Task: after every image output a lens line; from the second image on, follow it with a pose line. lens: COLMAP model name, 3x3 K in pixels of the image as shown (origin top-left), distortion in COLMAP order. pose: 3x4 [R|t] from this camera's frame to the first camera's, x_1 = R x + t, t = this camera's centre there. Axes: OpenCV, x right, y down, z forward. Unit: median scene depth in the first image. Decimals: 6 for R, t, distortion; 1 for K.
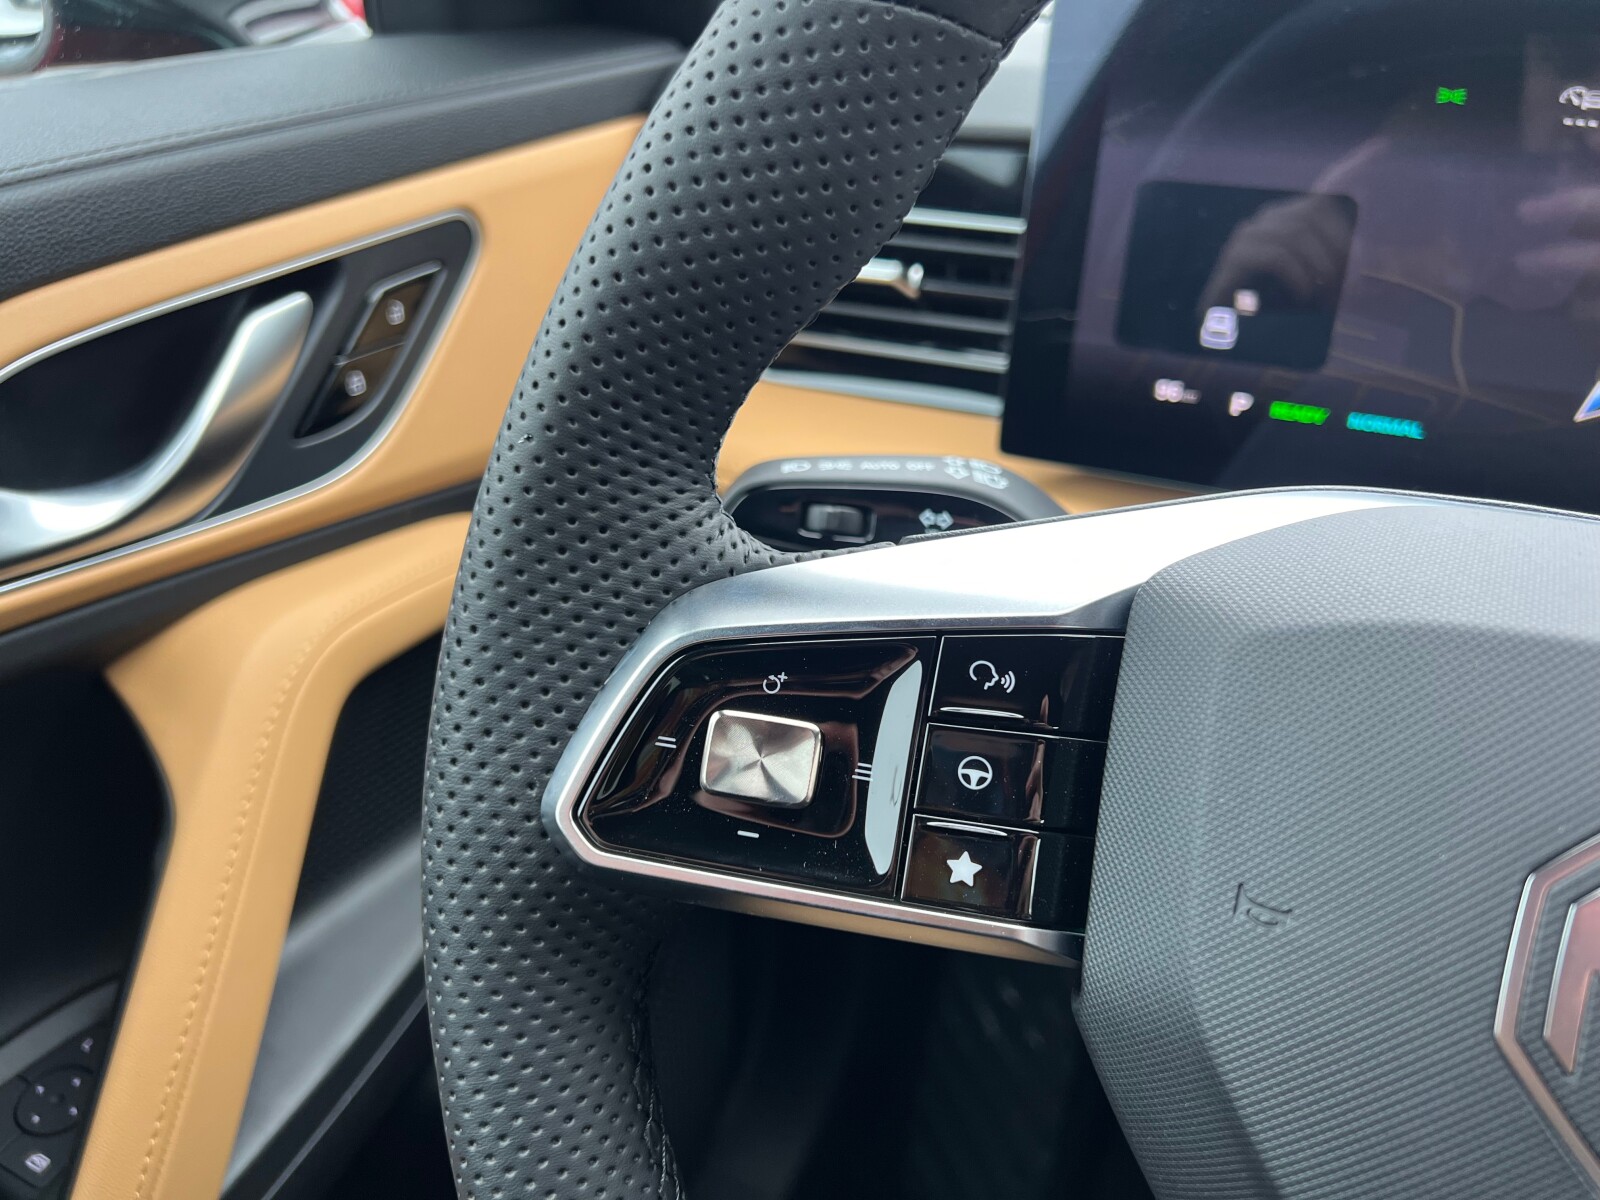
lens RADIAL K [[1214.7, 0, 800.0], [0, 1214.7, 600.0], [0, 0, 1]] dist [0.004502, -0.005094]
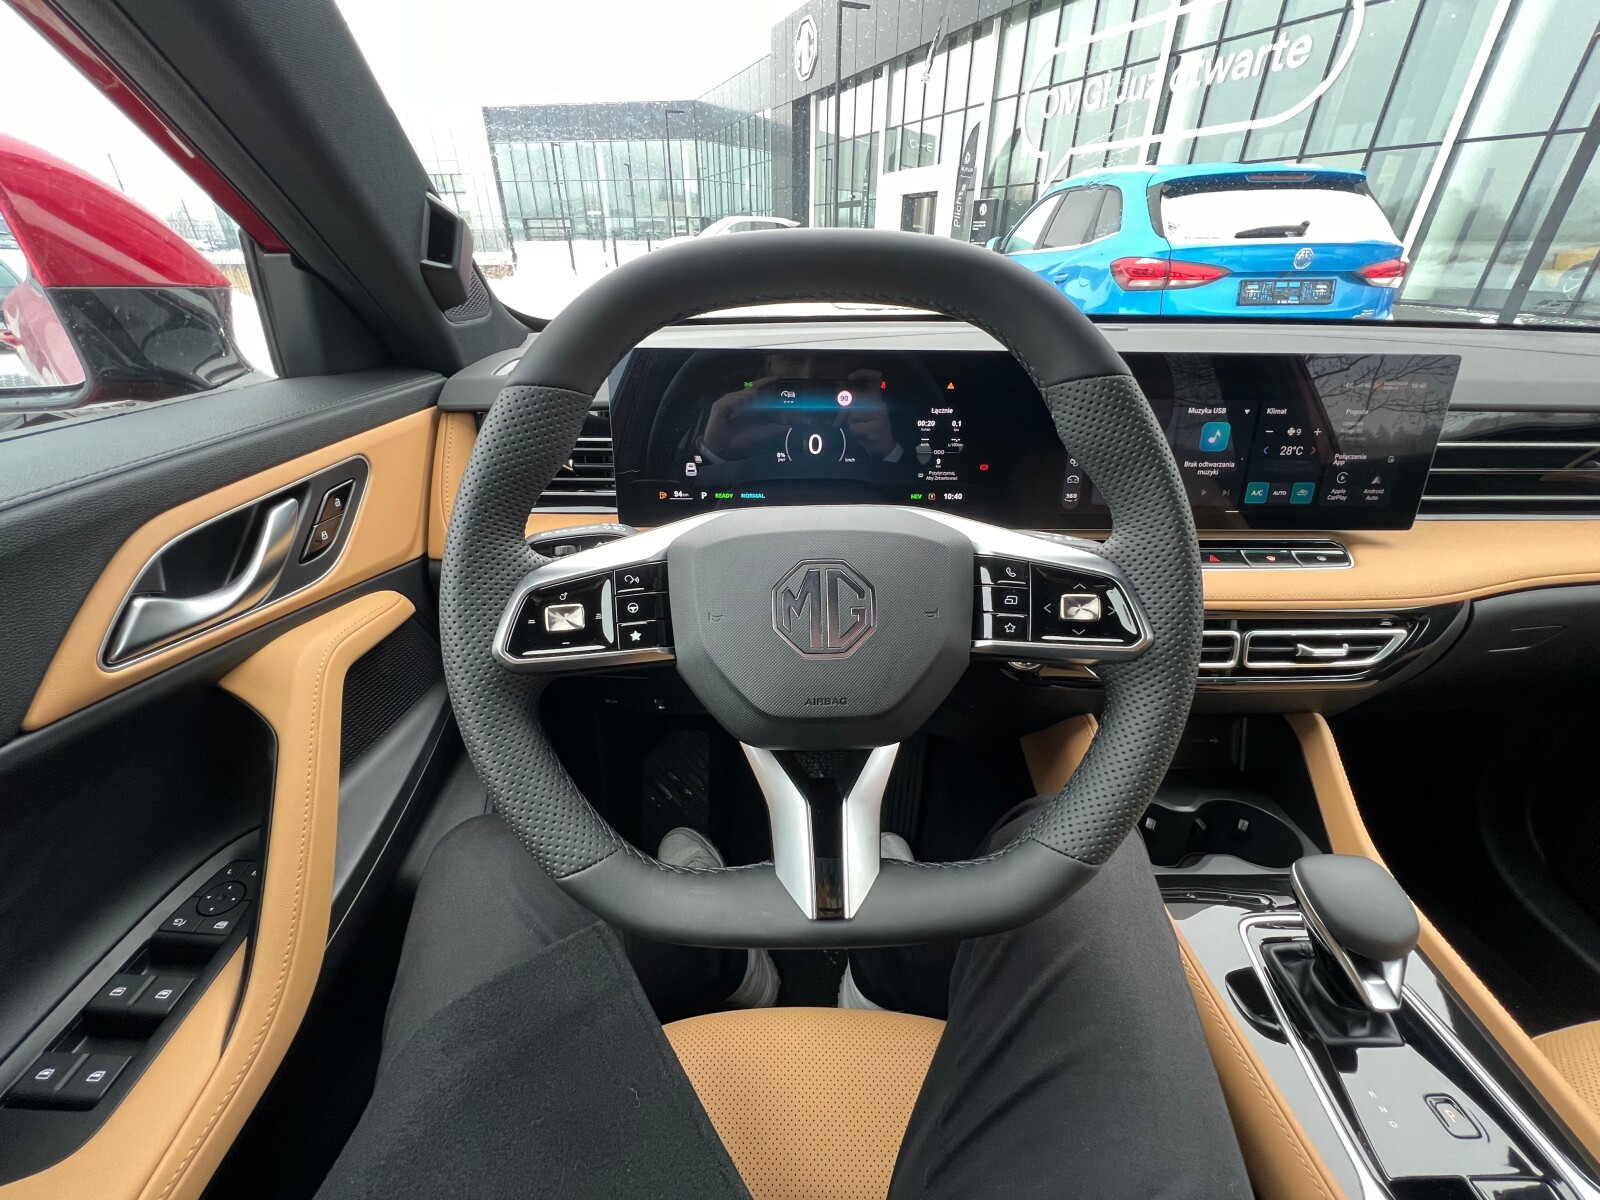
lens RADIAL K [[637.7, 0, 800.0], [0, 637.7, 600.0], [0, 0, 1]] dist [0.000701, 0.000303]
pose [[0.893469, -0.192663, 0.405702, -0.127612], [0.206437, 0.978409, 0.010004, 0.167926], [-0.398870, 0.074814, 0.913951, -0.651717]]
